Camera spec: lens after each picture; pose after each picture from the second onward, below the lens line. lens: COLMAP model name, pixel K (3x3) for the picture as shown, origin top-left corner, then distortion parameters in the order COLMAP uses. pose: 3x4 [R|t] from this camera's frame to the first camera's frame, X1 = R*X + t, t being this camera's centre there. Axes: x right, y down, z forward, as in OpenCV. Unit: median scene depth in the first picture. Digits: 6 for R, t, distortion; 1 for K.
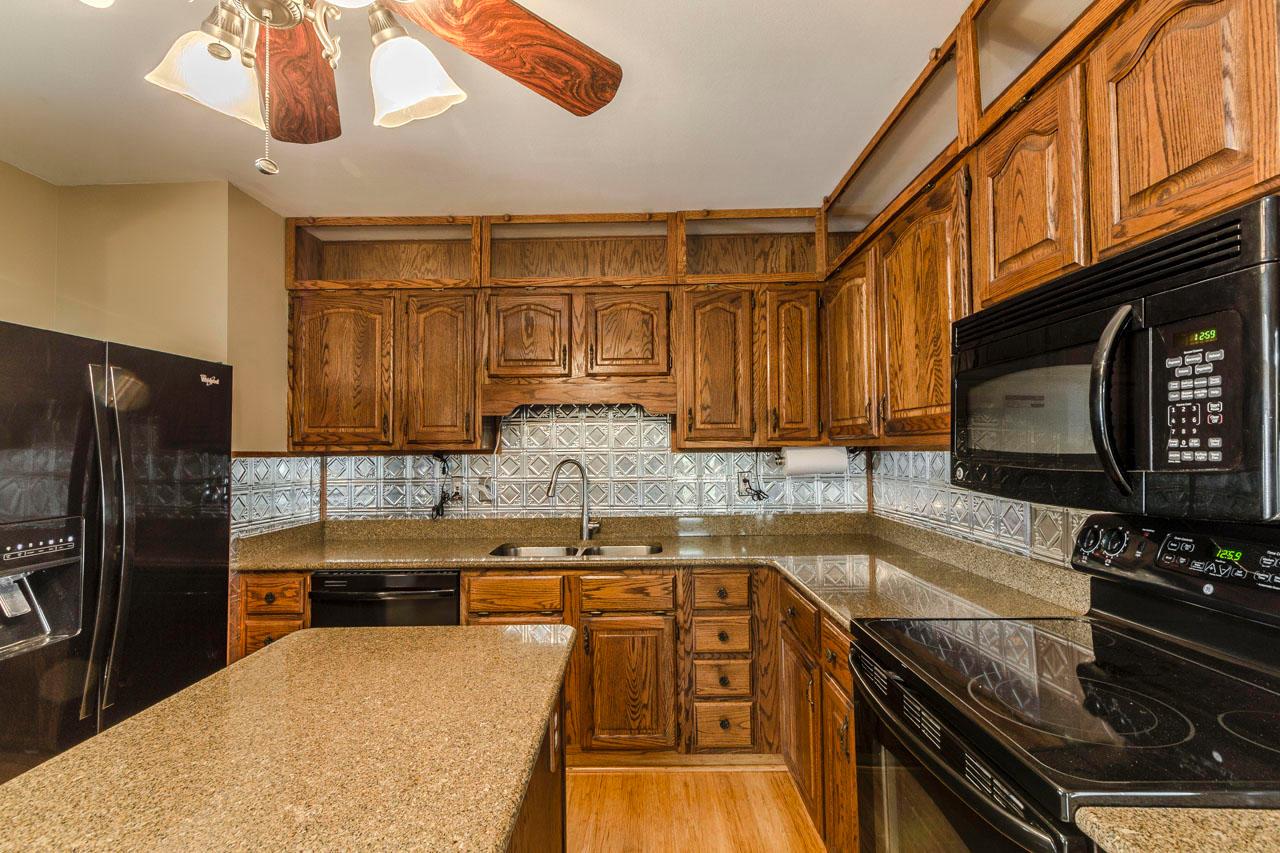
lens RADIAL K [[590.5, 0, 640.1], [0, 590.5, 434.8], [0, 0, 1]] dist [0.007201, -0.002543]
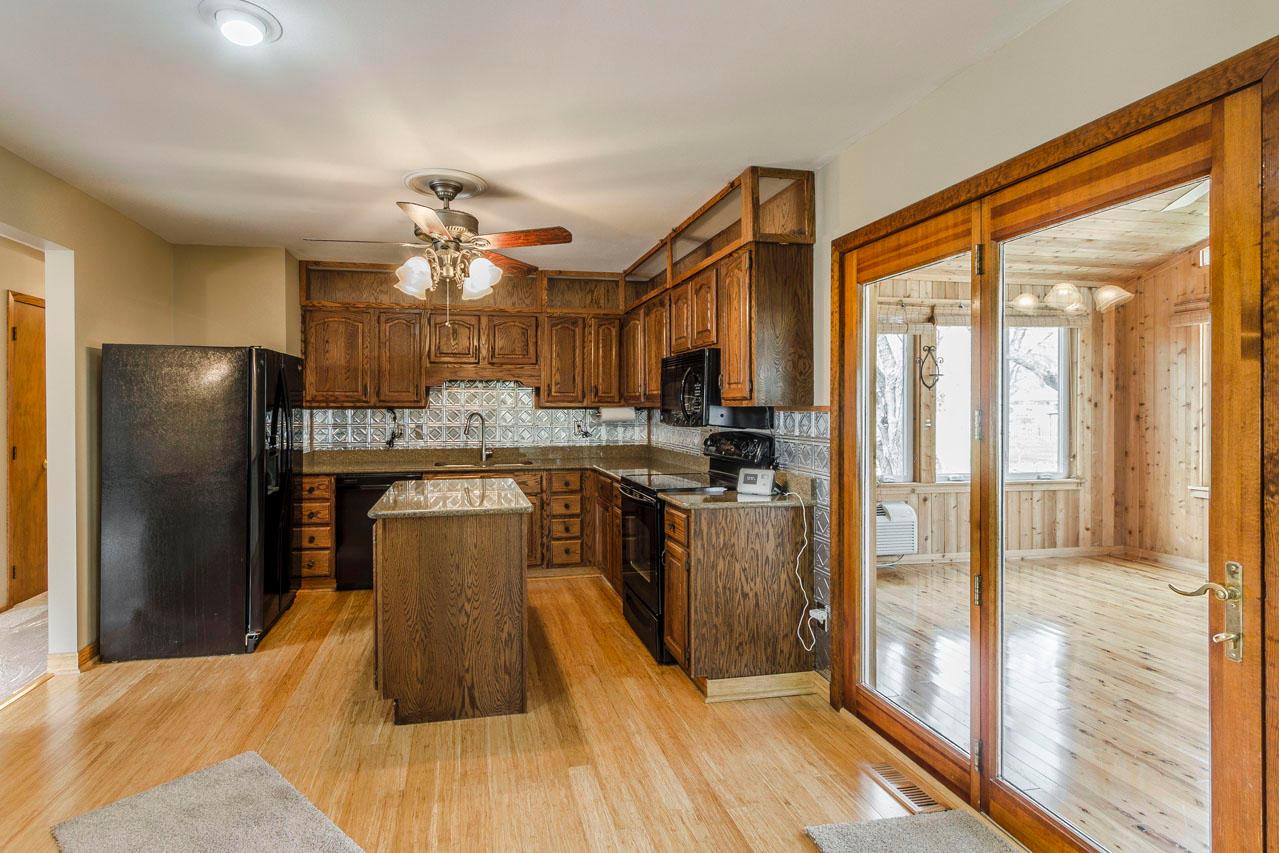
lens RADIAL K [[636.6, 0, 594.1], [0, 636.6, 412.0], [0, 0, 1]] dist [0.005558, -0.000160]
pose [[0.977034, 0.008856, 0.212901, -0.184251], [-0.015575, 0.999431, 0.029904, -0.019893], [-0.212515, -0.032533, 0.976616, -0.873227]]
